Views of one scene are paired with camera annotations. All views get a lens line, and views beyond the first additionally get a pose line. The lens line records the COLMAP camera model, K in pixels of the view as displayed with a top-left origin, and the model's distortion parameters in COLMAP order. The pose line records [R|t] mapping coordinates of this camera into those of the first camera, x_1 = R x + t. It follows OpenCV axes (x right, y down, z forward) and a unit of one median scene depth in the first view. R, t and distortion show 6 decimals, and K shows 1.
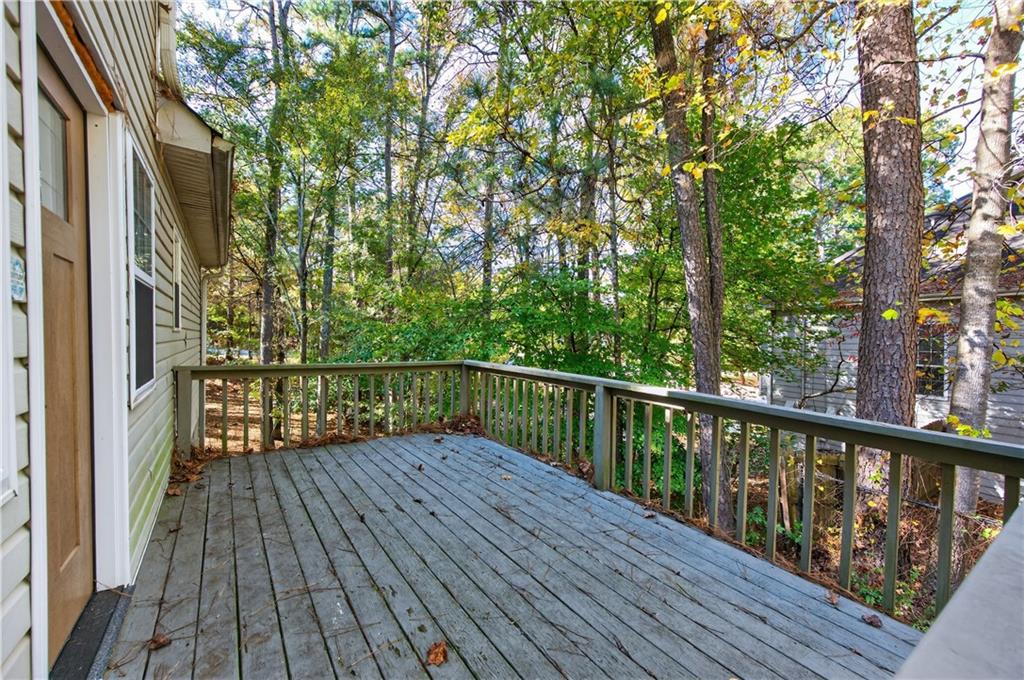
lens RADIAL K [[403.7, 0, 510.5], [0, 403.7, 342.0], [0, 0, 1]] dist [-0.000125, -0.000003]
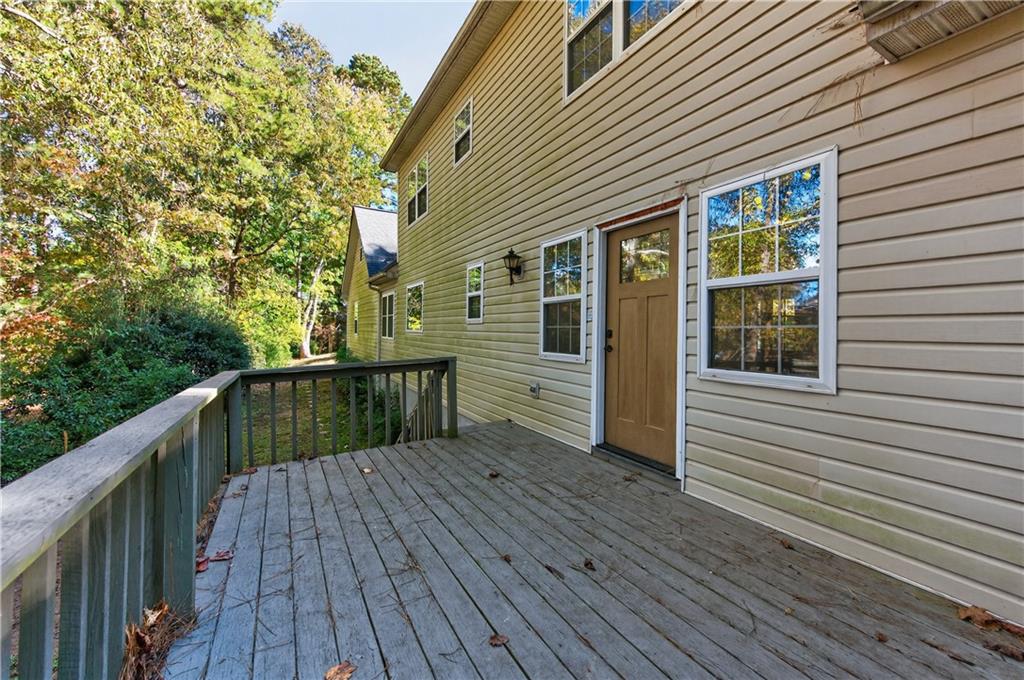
lens RADIAL K [[403.7, 0, 513.1], [0, 403.7, 334.5], [0, 0, 1]] dist [-0.000125, -0.000003]
pose [[-0.994486, -0.018694, 0.103191, -0.336195], [-0.016187, 0.999554, 0.025076, -0.018502], [-0.103614, 0.023267, -0.994345, 2.126772]]
